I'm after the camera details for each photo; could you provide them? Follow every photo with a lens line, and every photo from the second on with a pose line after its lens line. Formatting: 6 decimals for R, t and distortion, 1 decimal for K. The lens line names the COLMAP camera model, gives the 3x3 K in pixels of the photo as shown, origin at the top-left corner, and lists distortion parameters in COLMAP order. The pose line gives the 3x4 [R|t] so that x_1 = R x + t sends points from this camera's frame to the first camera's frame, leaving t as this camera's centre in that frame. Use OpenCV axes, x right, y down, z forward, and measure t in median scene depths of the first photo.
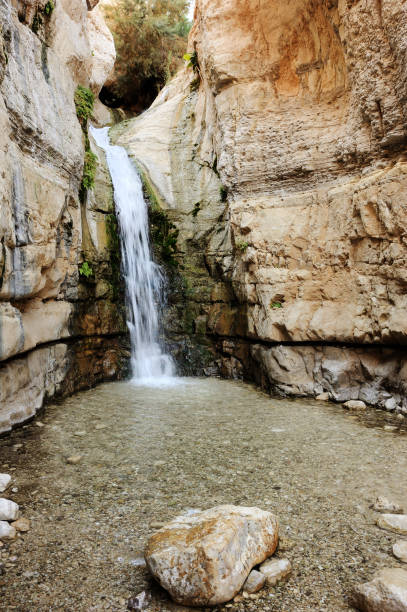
lens RADIAL K [[497.5, 0, 203.5], [0, 497.5, 306.0], [0, 0, 1]] dist [-0.060403, 0.002286]
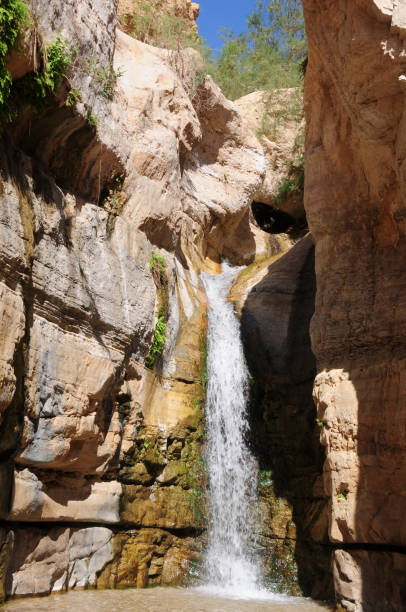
lens RADIAL K [[920.9, 0, 203.0], [0, 920.9, 306.0], [0, 0, 1]] dist [0.163100, 0.122183]
pose [[0.930717, -0.025319, -0.364862, 0.501379], [-0.067277, 0.968726, -0.238839, 0.076073], [0.359499, 0.246839, 0.899906, -0.555224]]
